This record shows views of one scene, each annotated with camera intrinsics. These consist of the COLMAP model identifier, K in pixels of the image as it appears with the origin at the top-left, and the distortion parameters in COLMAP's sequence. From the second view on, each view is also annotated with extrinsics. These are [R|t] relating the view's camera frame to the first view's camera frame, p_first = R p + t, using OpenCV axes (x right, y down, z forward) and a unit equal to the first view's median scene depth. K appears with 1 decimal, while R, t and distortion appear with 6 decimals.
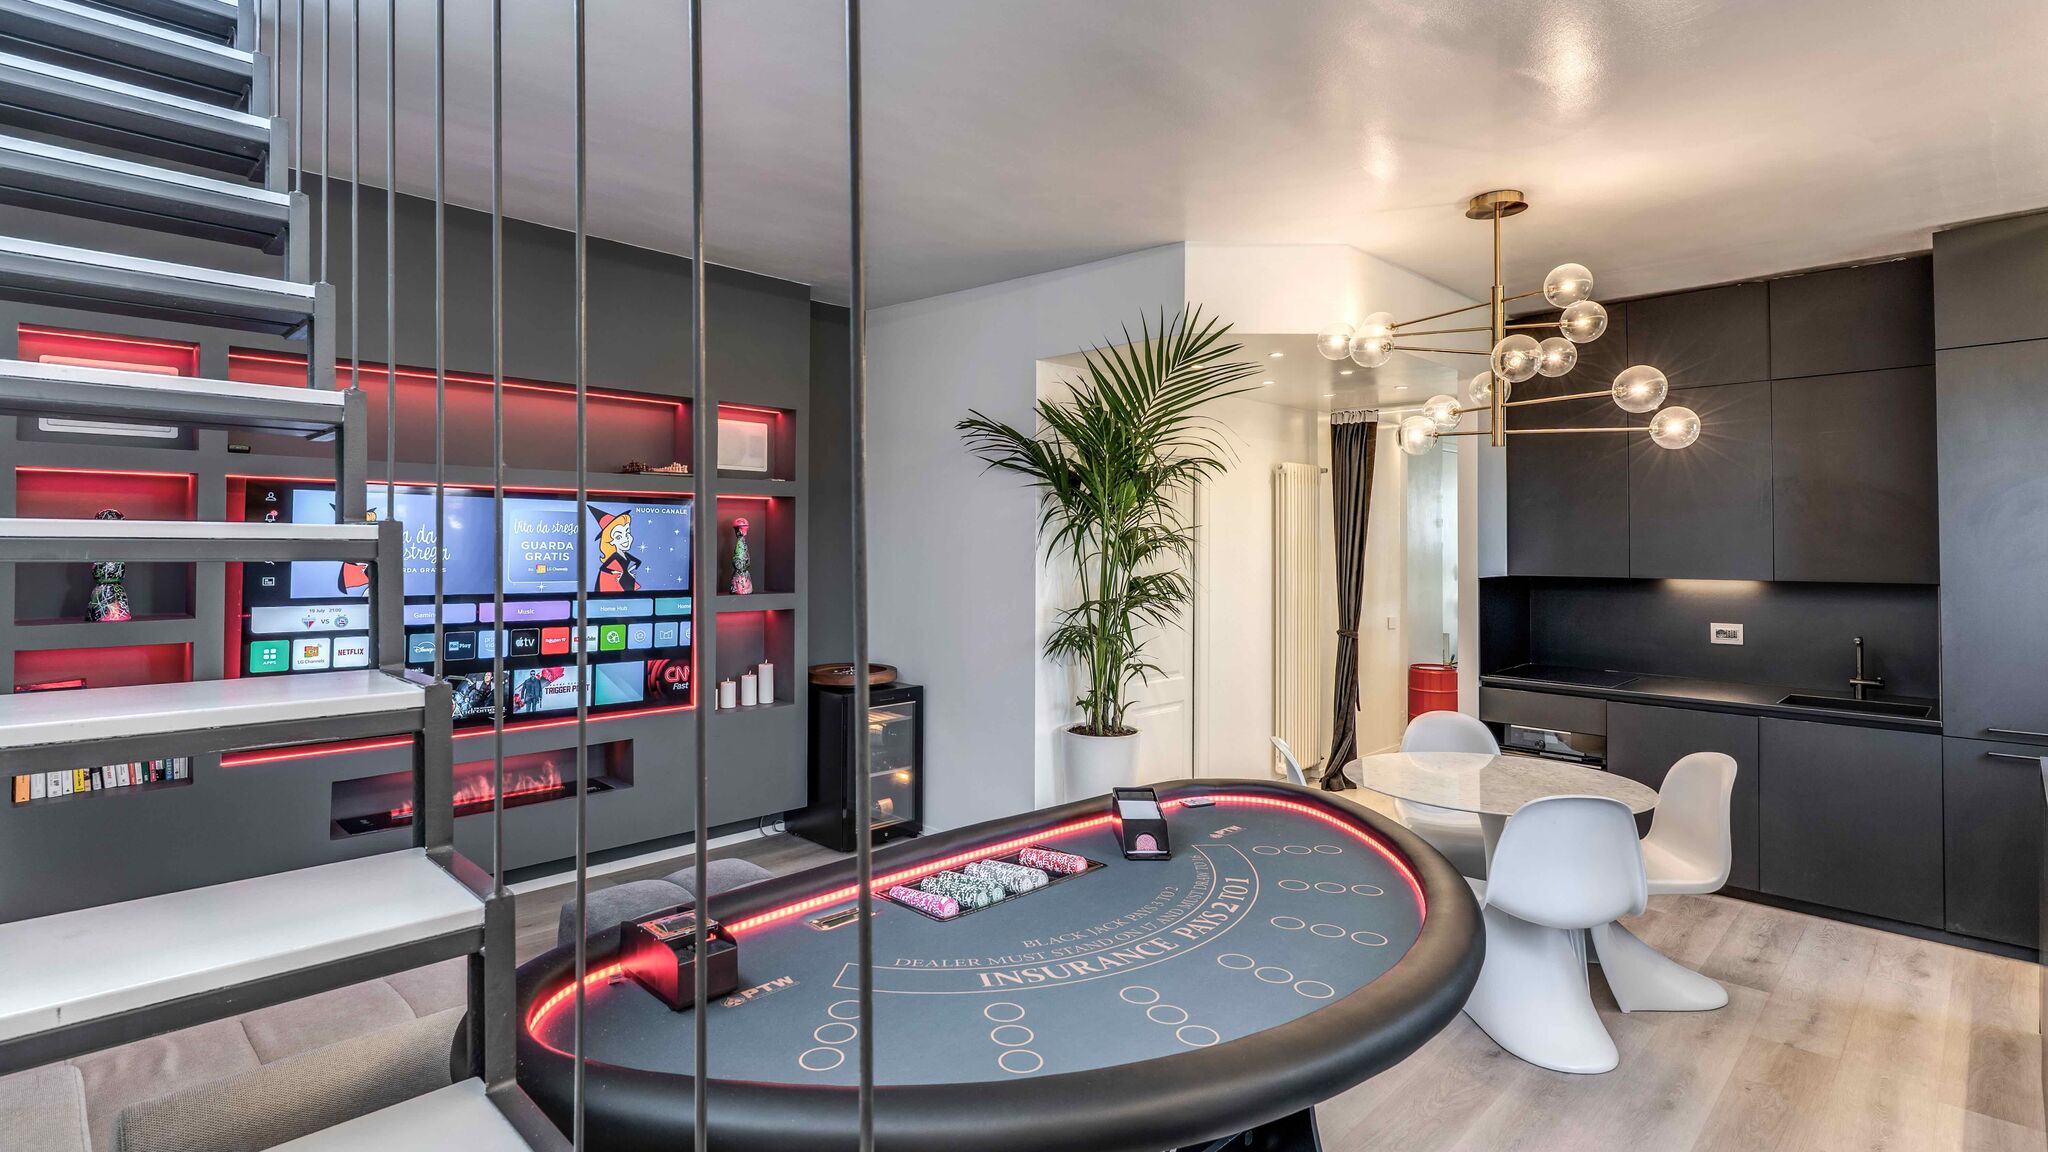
lens RADIAL K [[1002.7, 0, 1020.0], [0, 1002.7, 557.9], [0, 0, 1]] dist [0.002867, 0.002394]
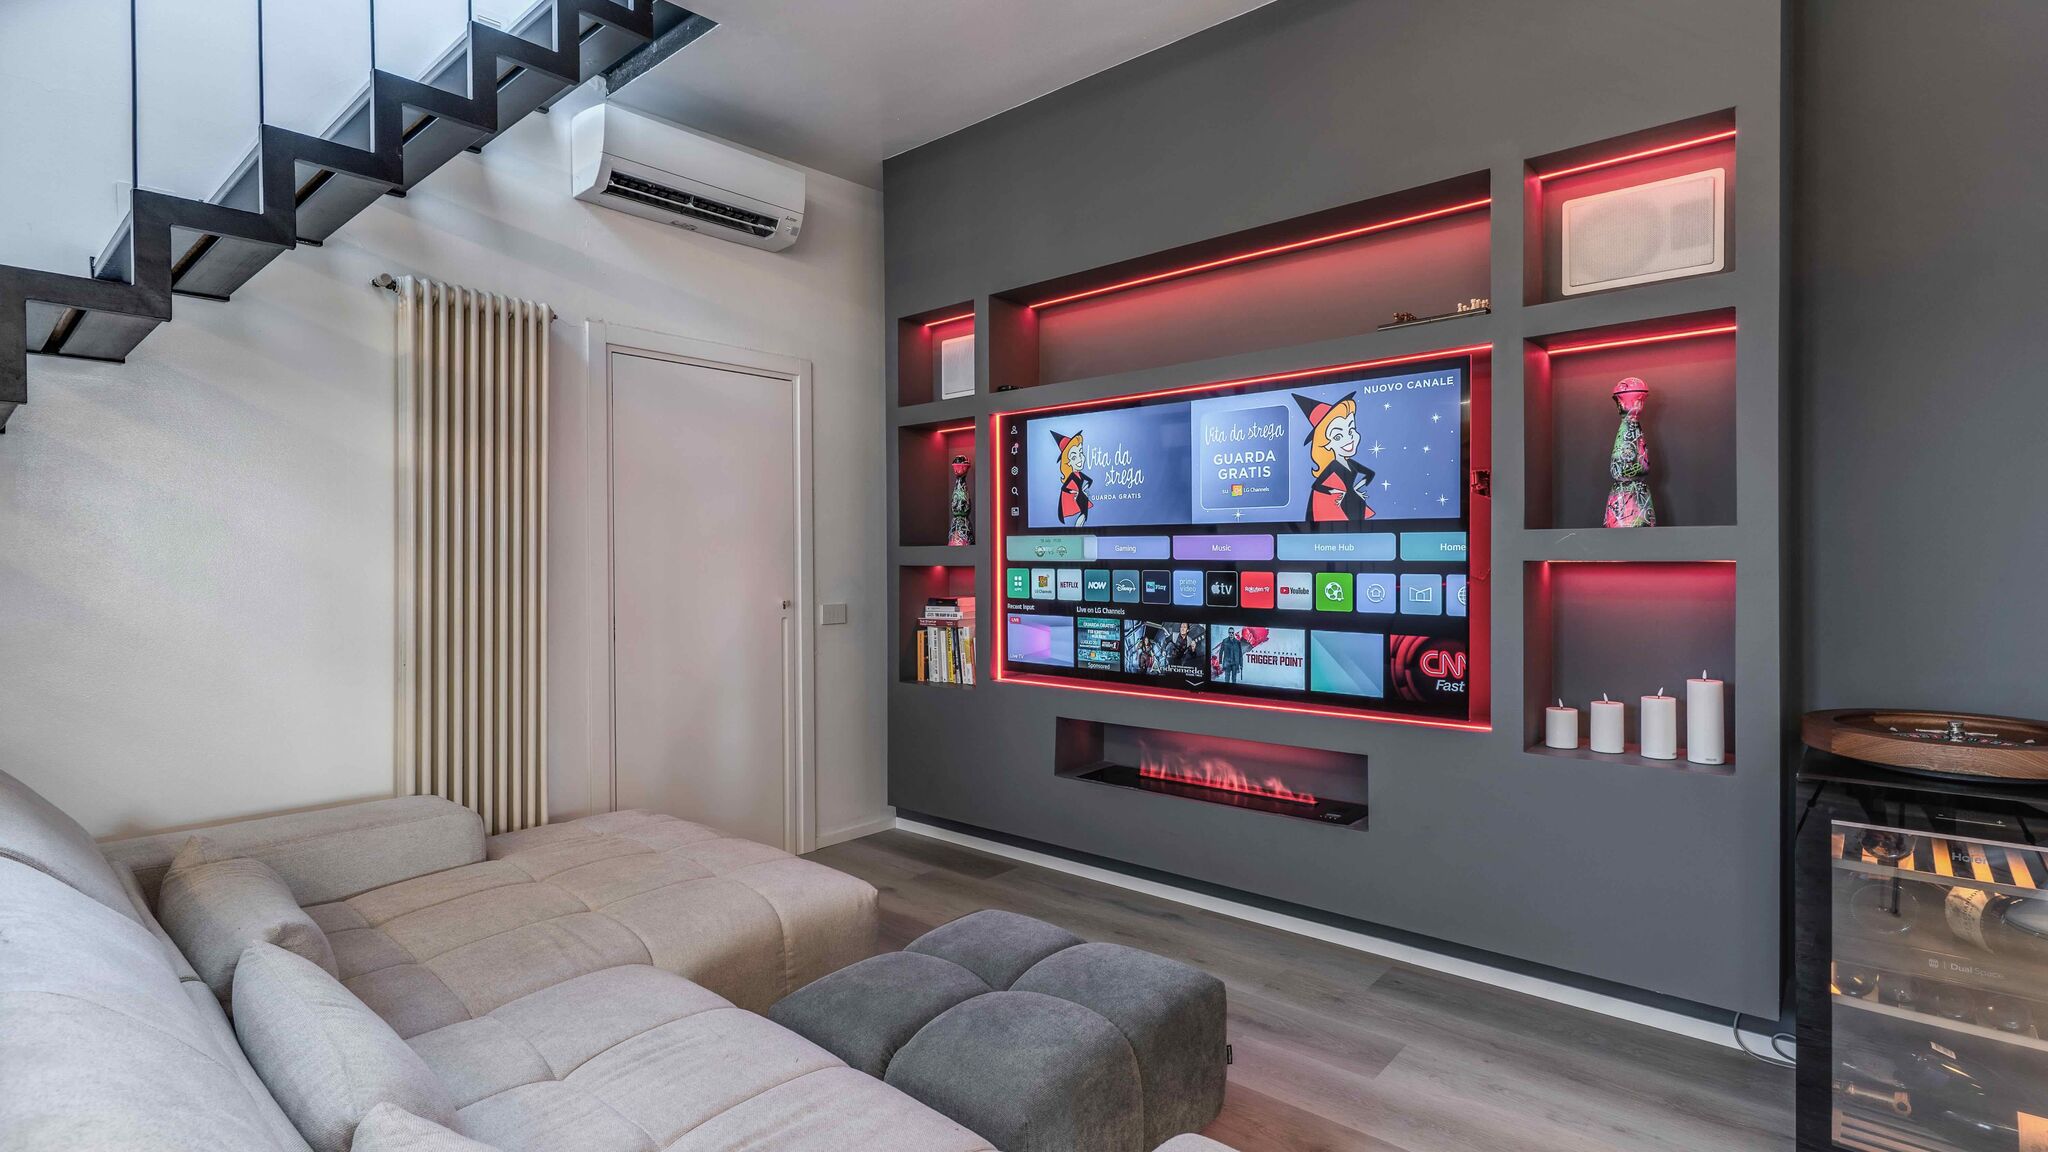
lens RADIAL K [[1002.7, 0, 1023.0], [0, 1002.7, 571.9], [0, 0, 1]] dist [0.002867, 0.002394]
pose [[0.045775, 0.013224, -0.998864, 0.241312], [-0.001411, 0.999912, 0.013173, 0.059362], [0.998951, 0.000806, 0.045789, 0.785890]]
